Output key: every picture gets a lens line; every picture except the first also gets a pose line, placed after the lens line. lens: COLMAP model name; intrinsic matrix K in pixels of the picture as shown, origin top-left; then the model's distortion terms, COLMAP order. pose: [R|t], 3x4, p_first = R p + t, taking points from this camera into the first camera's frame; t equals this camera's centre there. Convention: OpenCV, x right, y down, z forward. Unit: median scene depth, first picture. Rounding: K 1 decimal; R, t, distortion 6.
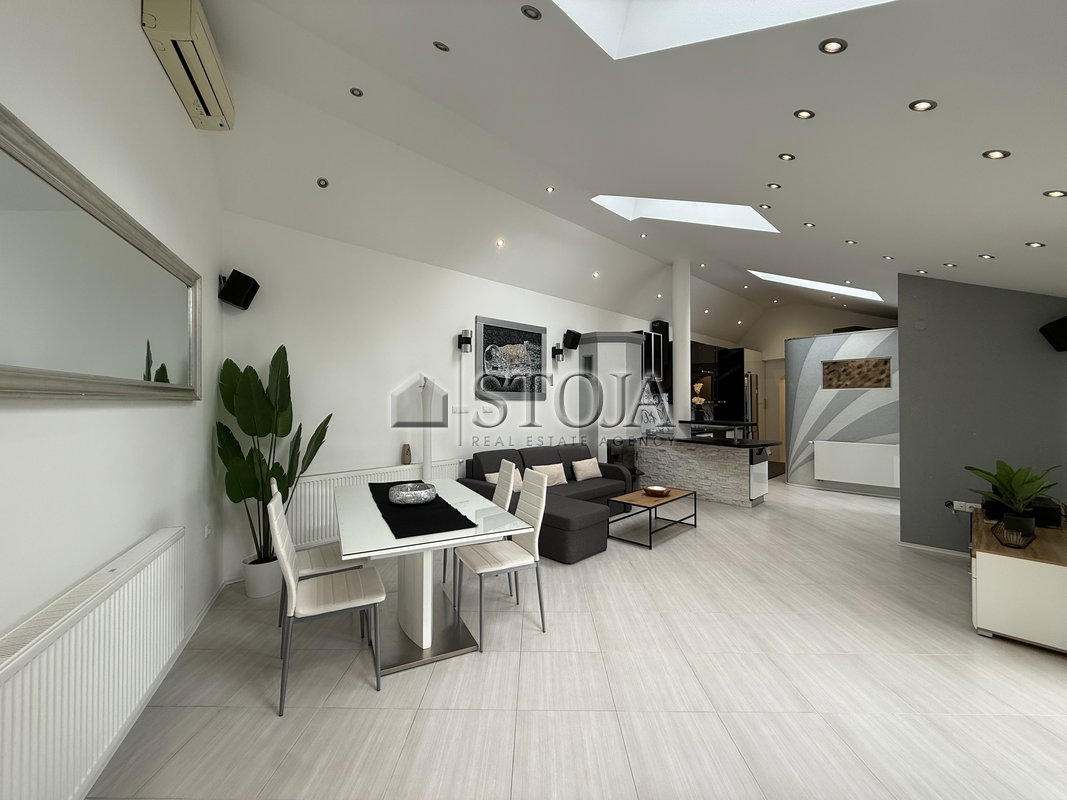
lens RADIAL K [[423.8, 0, 528.5], [0, 423.8, 397.8], [0, 0, 1]] dist [-0.001136, 0.000345]
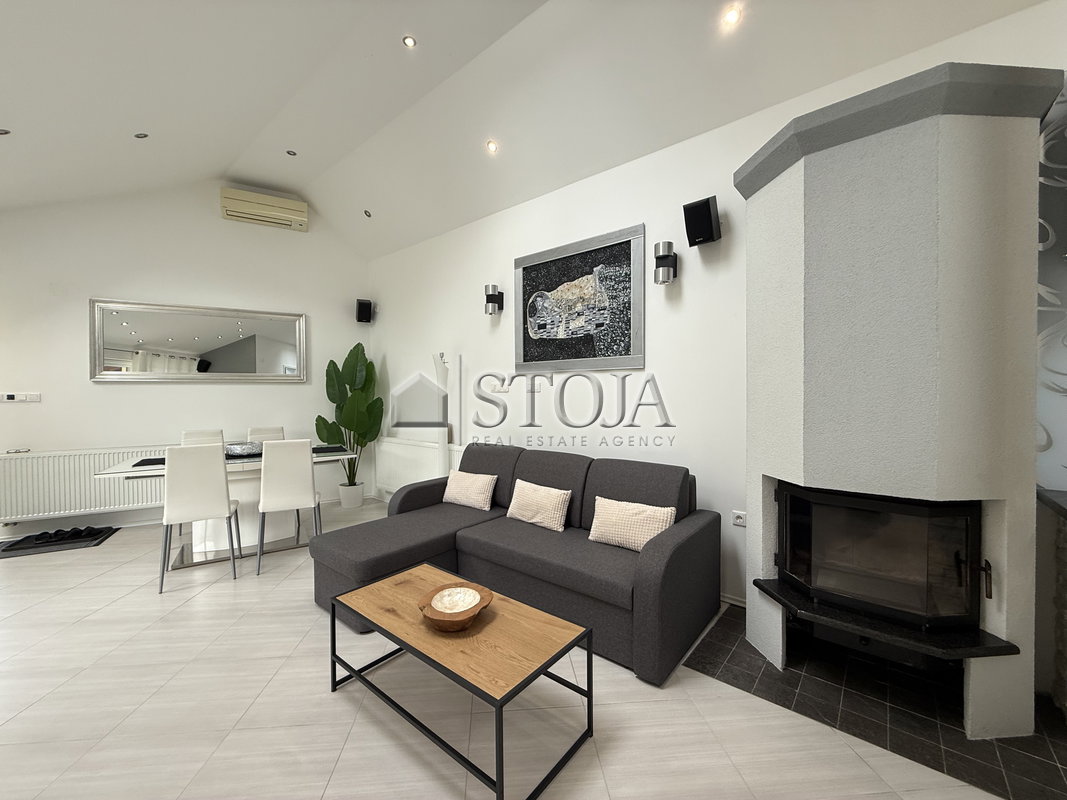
lens RADIAL K [[423.8, 0, 528.6], [0, 423.8, 399.5], [0, 0, 1]] dist [-0.001136, 0.000345]
pose [[0.101673, 0.016751, -0.994677, 0.500032], [0.016815, 0.999686, 0.018554, 0.028102], [0.994676, -0.018612, 0.101360, 0.773001]]
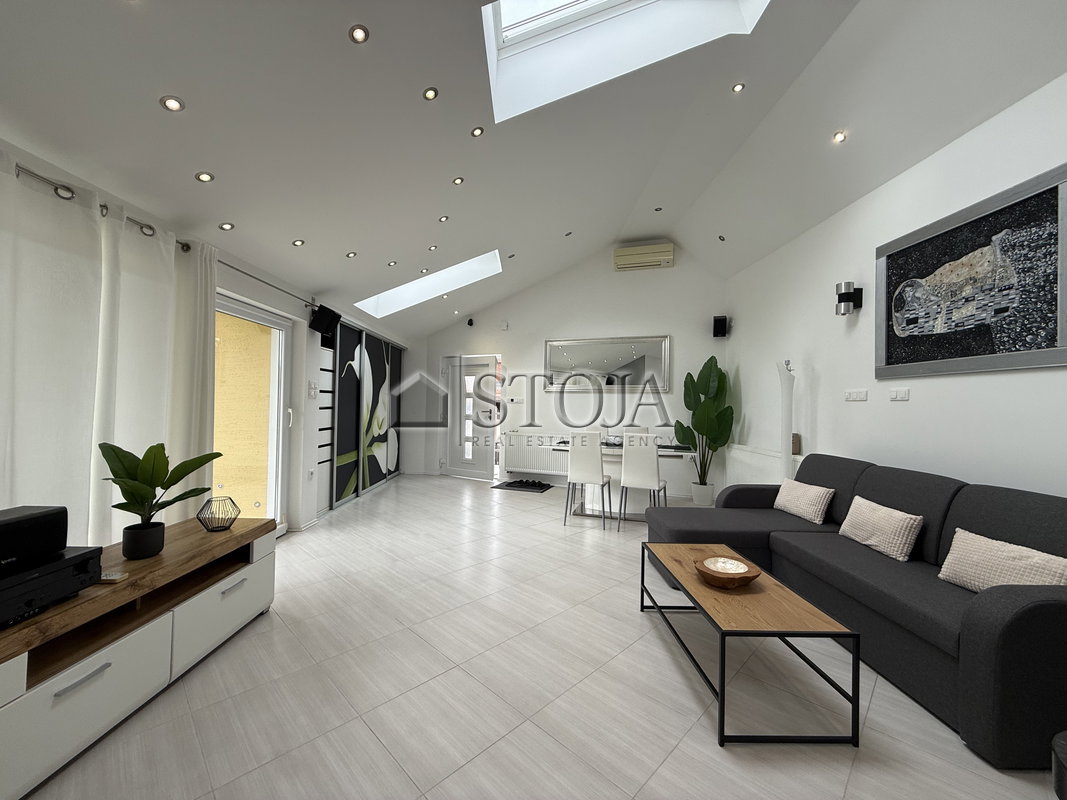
lens RADIAL K [[423.8, 0, 529.3], [0, 423.8, 399.4], [0, 0, 1]] dist [-0.001136, 0.000345]
pose [[-0.689212, -0.022117, -0.724222, 0.567227], [-0.011862, 0.999744, -0.019242, 0.041905], [0.724462, -0.004671, -0.689298, 0.866505]]
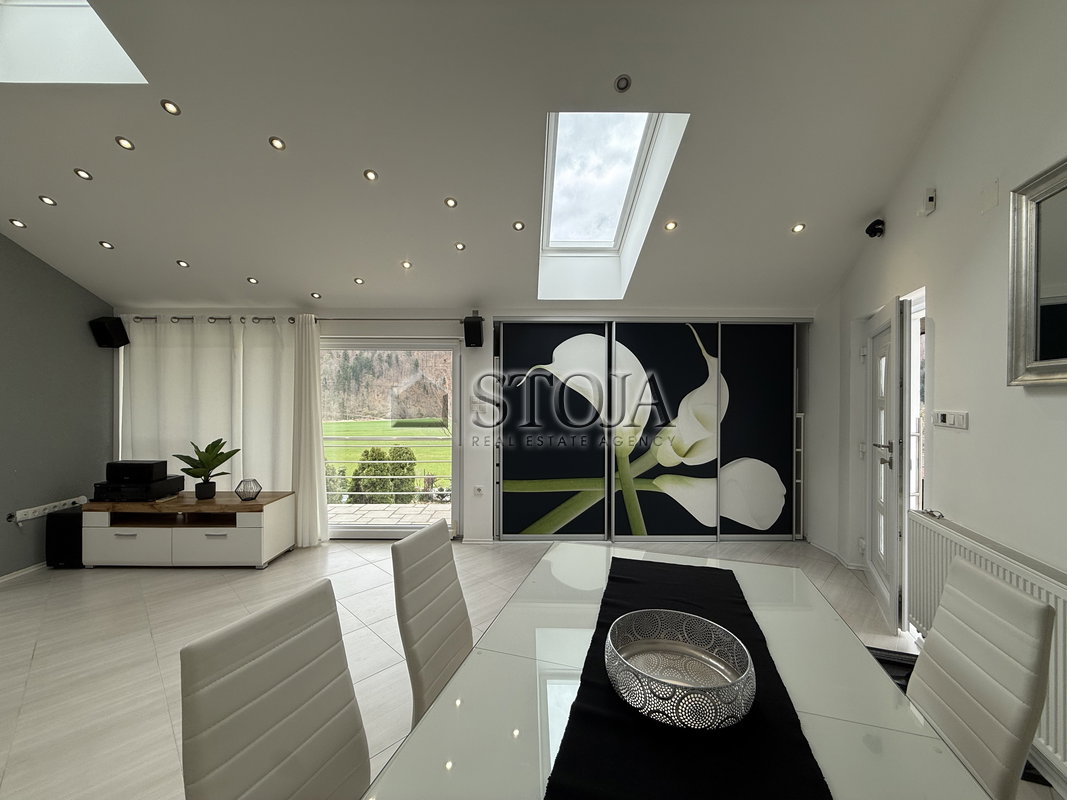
lens RADIAL K [[423.8, 0, 529.6], [0, 423.8, 398.5], [0, 0, 1]] dist [-0.001136, 0.000345]
pose [[-0.728830, -0.002425, 0.684690, -0.182629], [-0.010026, 0.999924, -0.007132, 0.012690], [-0.684621, -0.012063, -0.728799, 0.583338]]
